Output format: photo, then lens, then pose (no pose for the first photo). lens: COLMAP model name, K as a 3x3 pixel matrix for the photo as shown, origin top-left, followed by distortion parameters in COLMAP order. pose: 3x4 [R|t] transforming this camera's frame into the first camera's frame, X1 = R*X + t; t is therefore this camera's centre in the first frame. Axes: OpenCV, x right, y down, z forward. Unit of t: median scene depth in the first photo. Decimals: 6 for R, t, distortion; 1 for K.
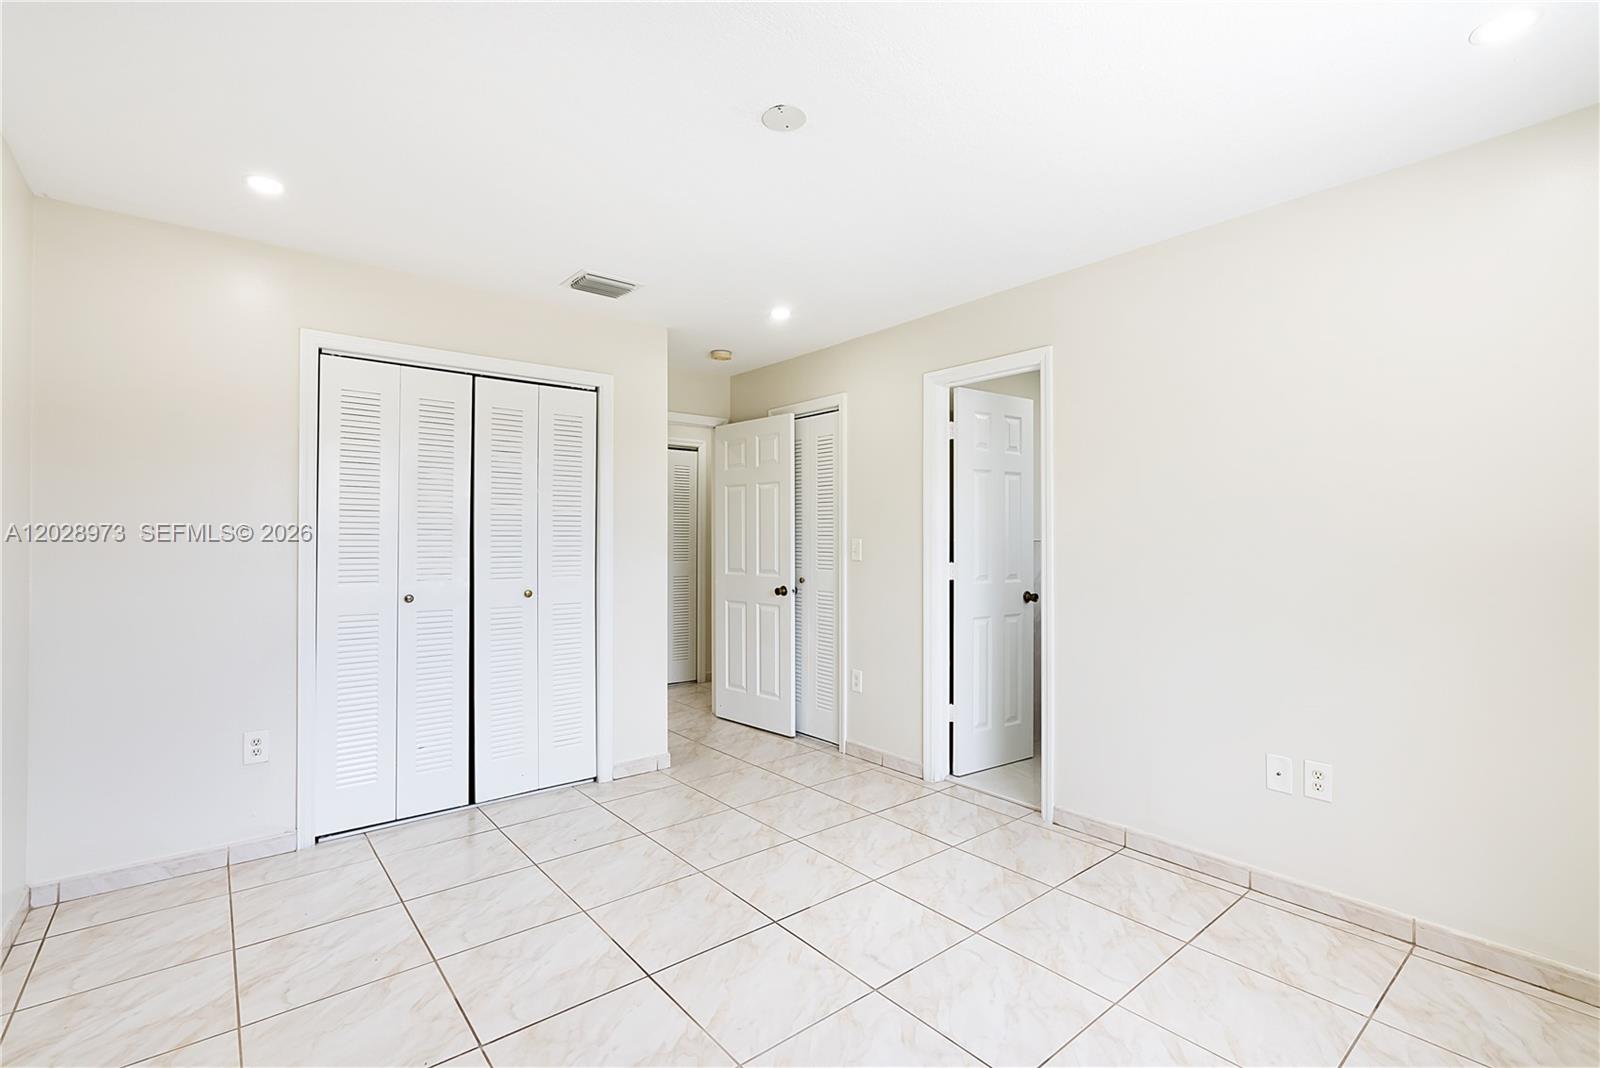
lens RADIAL K [[726.0, 0, 800.2], [0, 726.0, 533.3], [0, 0, 1]] dist [-0.004675, 0.003611]
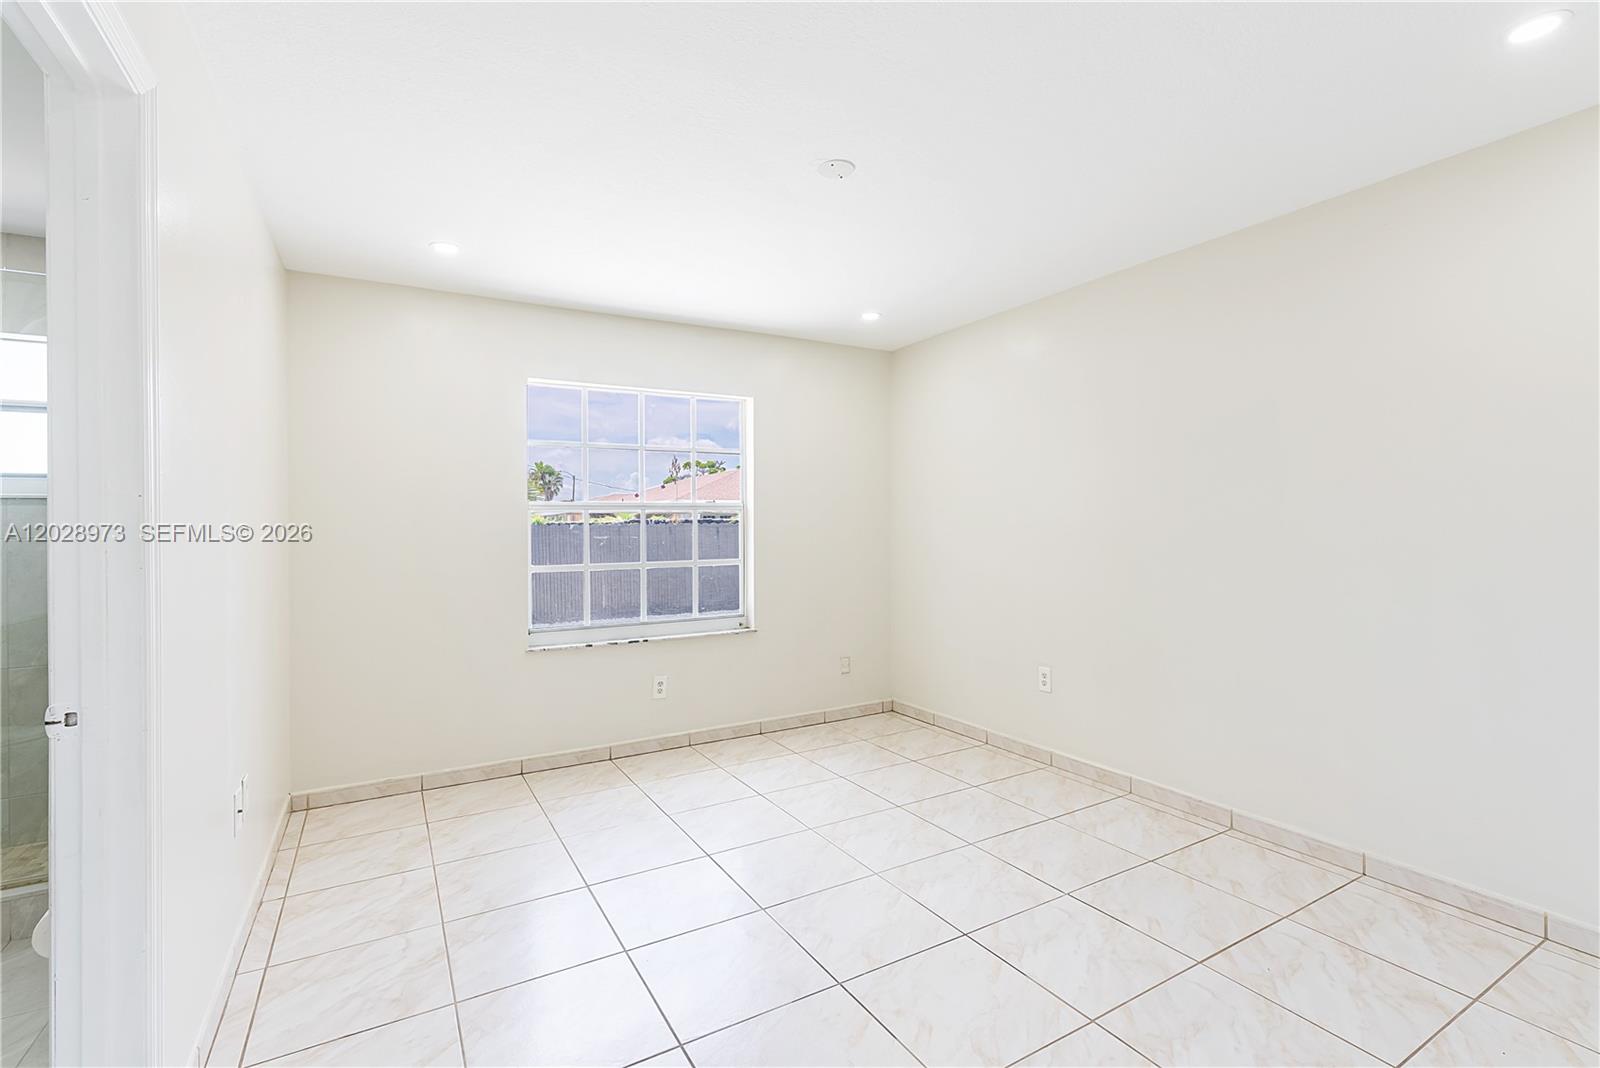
lens RADIAL K [[726.0, 0, 801.1], [0, 726.0, 526.2], [0, 0, 1]] dist [-0.004675, 0.003611]
pose [[-0.986132, 0.007636, 0.165785, -0.128651], [0.006916, 0.999964, -0.004919, 0.000430], [-0.165817, -0.003704, -0.986150, 1.631469]]
